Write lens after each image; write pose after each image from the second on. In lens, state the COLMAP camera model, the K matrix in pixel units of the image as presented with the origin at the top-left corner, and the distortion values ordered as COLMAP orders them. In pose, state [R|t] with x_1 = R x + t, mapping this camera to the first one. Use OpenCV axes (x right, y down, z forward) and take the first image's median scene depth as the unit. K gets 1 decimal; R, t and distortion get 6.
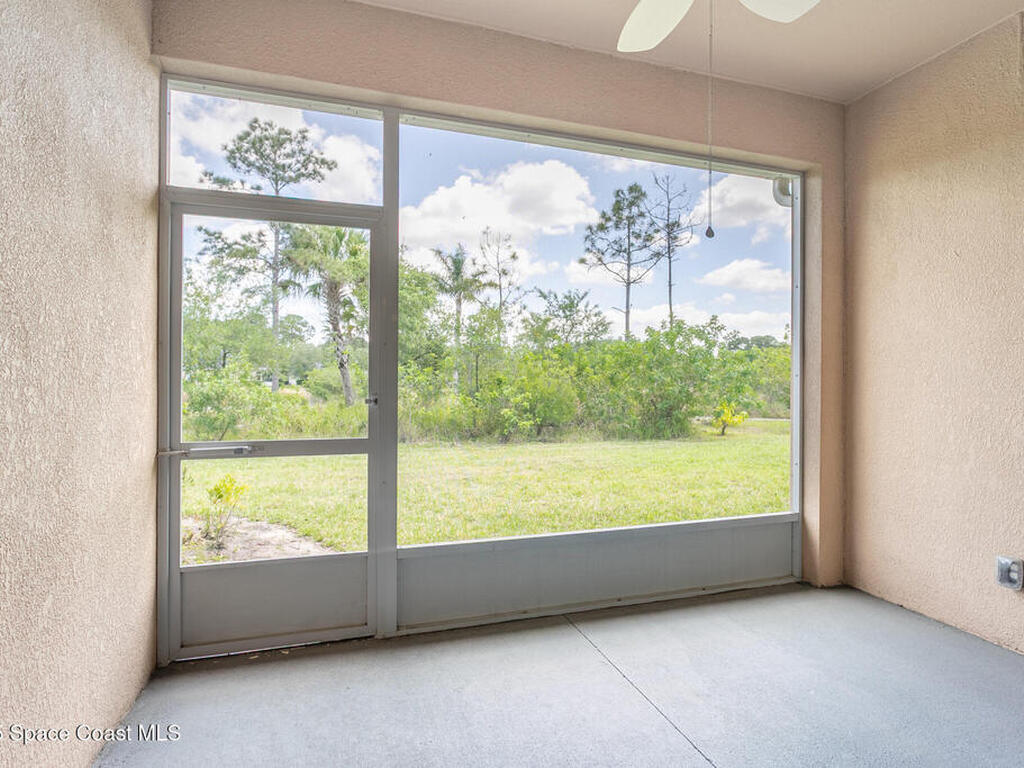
lens RADIAL K [[544.9, 0, 512.0], [0, 544.9, 384.0], [0, 0, 1]] dist [-0.002841, 0.014835]
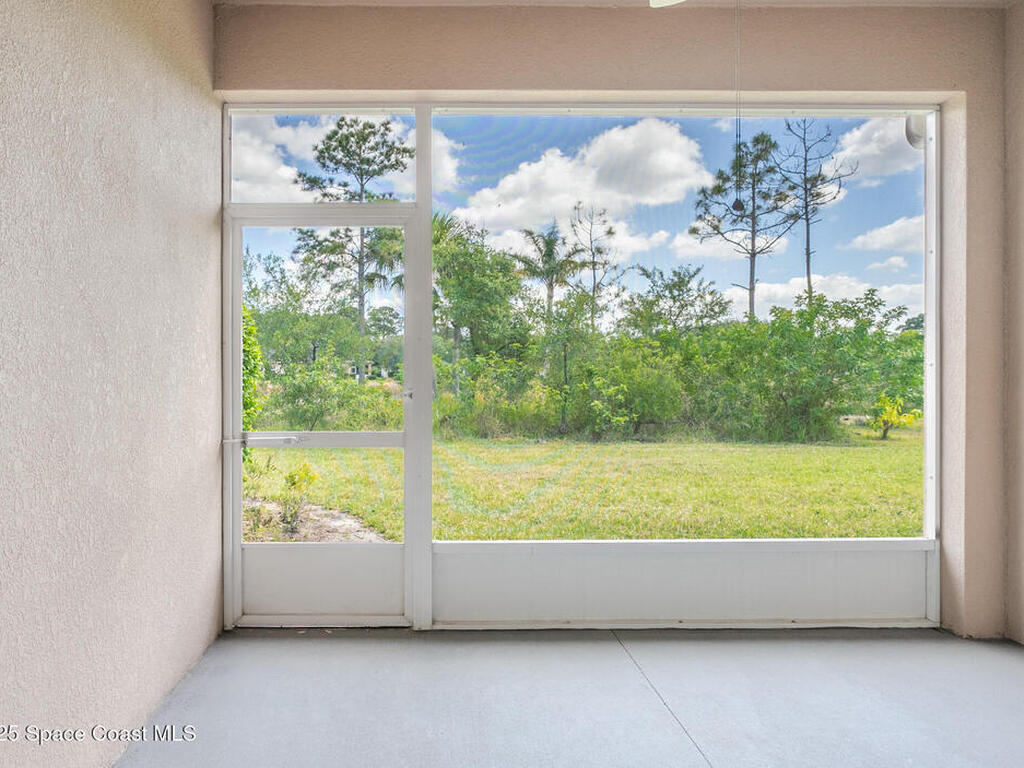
lens RADIAL K [[637.1, 0, 511.2], [0, 637.1, 373.6], [0, 0, 1]] dist [-0.003787, 0.022961]
pose [[0.956991, -0.003871, -0.290092, 0.166212], [0.004696, 0.999987, 0.002148, -0.006633], [0.290080, -0.003418, 0.956996, -0.047703]]
